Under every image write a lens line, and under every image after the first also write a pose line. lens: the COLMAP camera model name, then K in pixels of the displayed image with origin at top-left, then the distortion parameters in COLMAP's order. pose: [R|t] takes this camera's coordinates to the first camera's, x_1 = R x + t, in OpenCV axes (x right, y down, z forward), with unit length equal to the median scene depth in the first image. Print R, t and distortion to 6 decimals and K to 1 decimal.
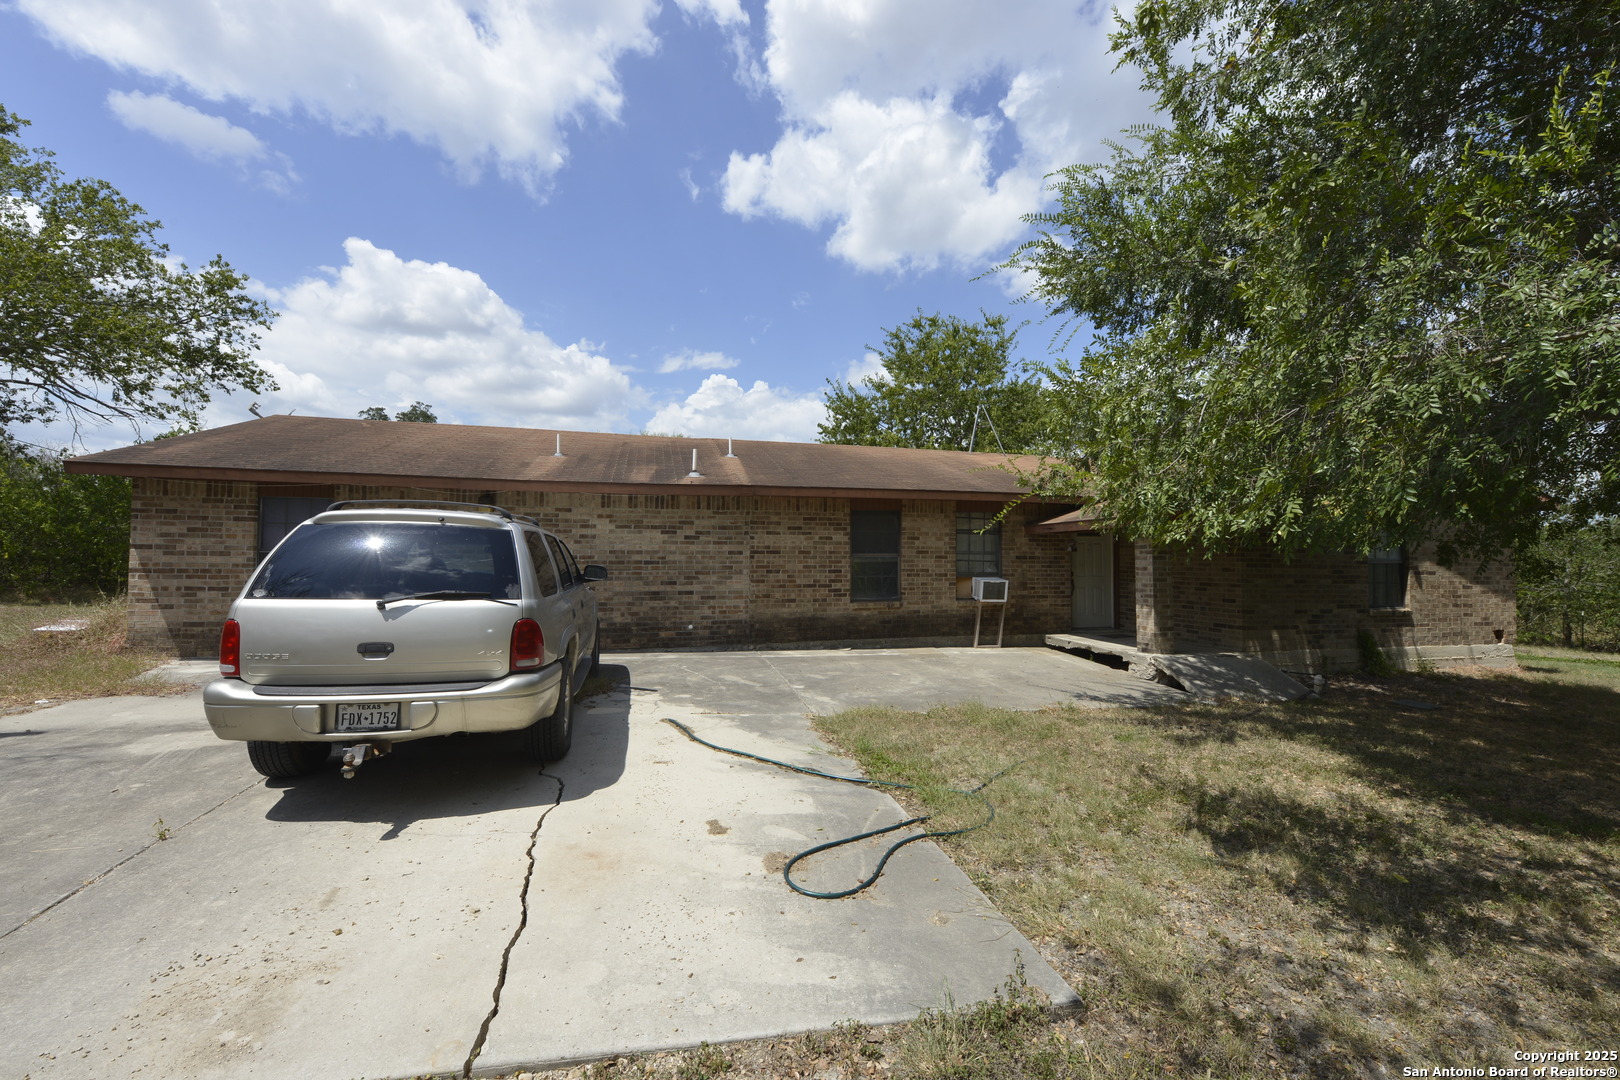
lens RADIAL K [[637.4, 0, 811.8], [0, 637.4, 538.3], [0, 0, 1]] dist [-0.009289, -0.000846]
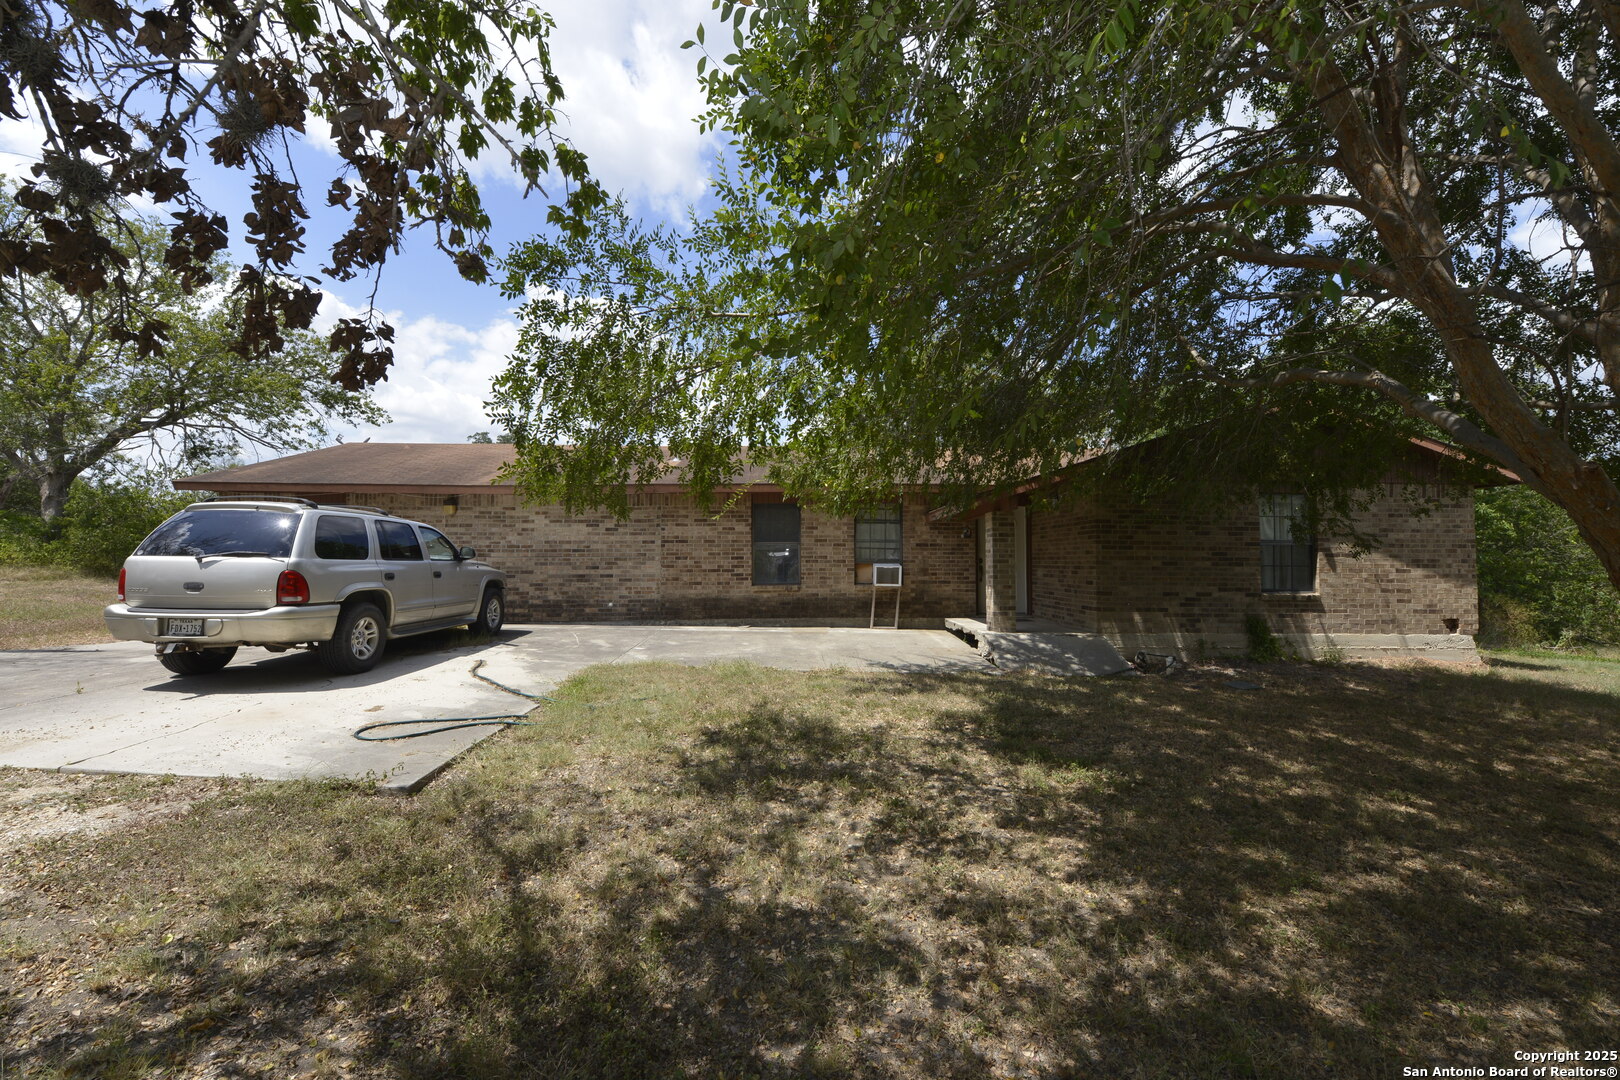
lens RADIAL K [[637.4, 0, 806.8], [0, 637.4, 544.4], [0, 0, 1]] dist [-0.009289, -0.000846]
pose [[0.976044, -0.011878, -0.217250, 0.417512], [0.012063, 0.999927, -0.000473, 0.030895], [0.217239, -0.002159, 0.976116, -0.080101]]
